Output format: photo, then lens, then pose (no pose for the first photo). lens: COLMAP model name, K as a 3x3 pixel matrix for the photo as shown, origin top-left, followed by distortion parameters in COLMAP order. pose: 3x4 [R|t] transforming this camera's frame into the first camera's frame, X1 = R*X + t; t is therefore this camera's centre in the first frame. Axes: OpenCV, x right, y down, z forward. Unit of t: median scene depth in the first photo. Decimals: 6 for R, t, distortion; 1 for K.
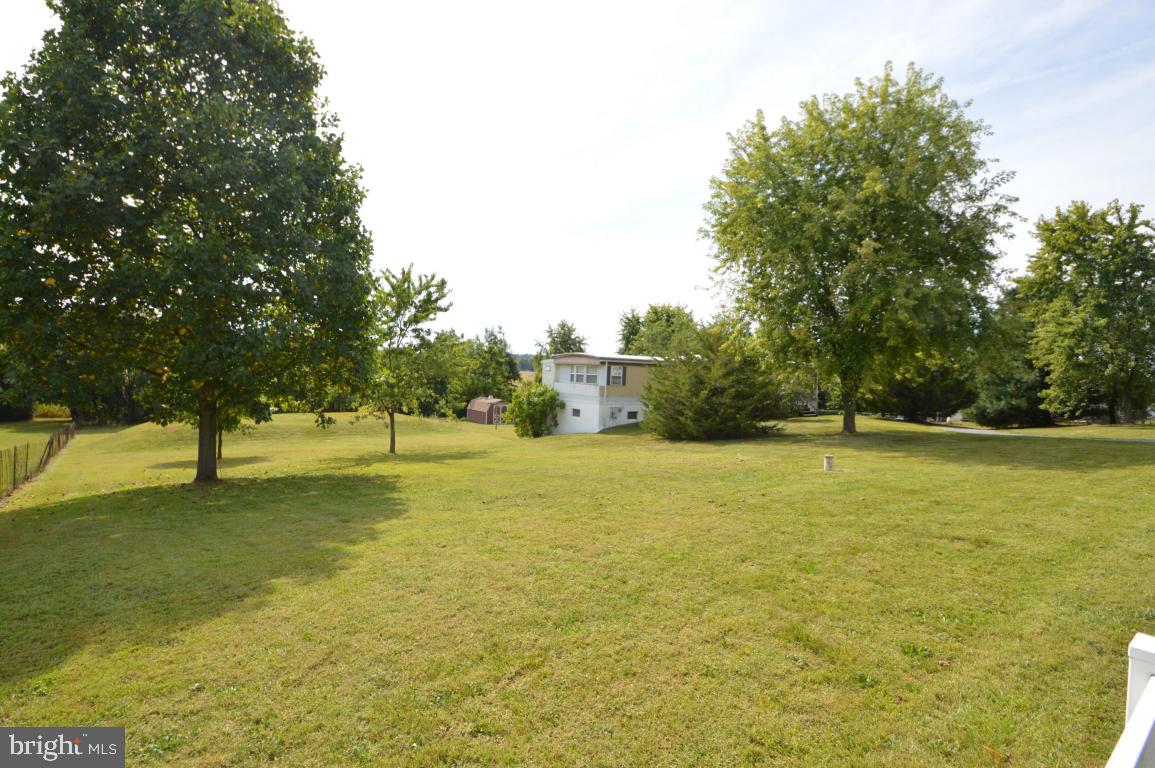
lens RADIAL K [[581.7, 0, 576.1], [0, 581.7, 388.1], [0, 0, 1]] dist [-0.002608, -0.012944]
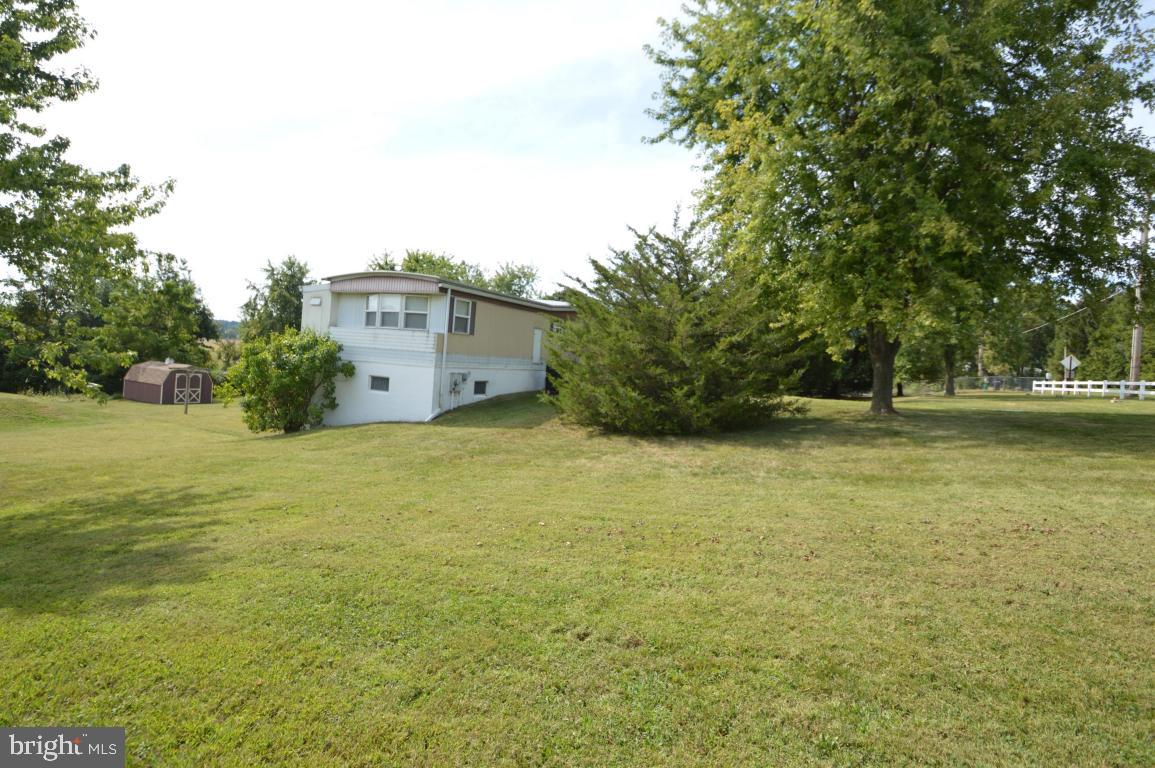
lens RADIAL K [[581.7, 0, 576.6], [0, 581.7, 371.6], [0, 0, 1]] dist [-0.002608, -0.012944]
pose [[0.885432, 0.010339, 0.464654, -0.085360], [-0.017455, 0.999787, 0.011015, 0.021610], [-0.464441, -0.017863, 0.885424, 0.423482]]
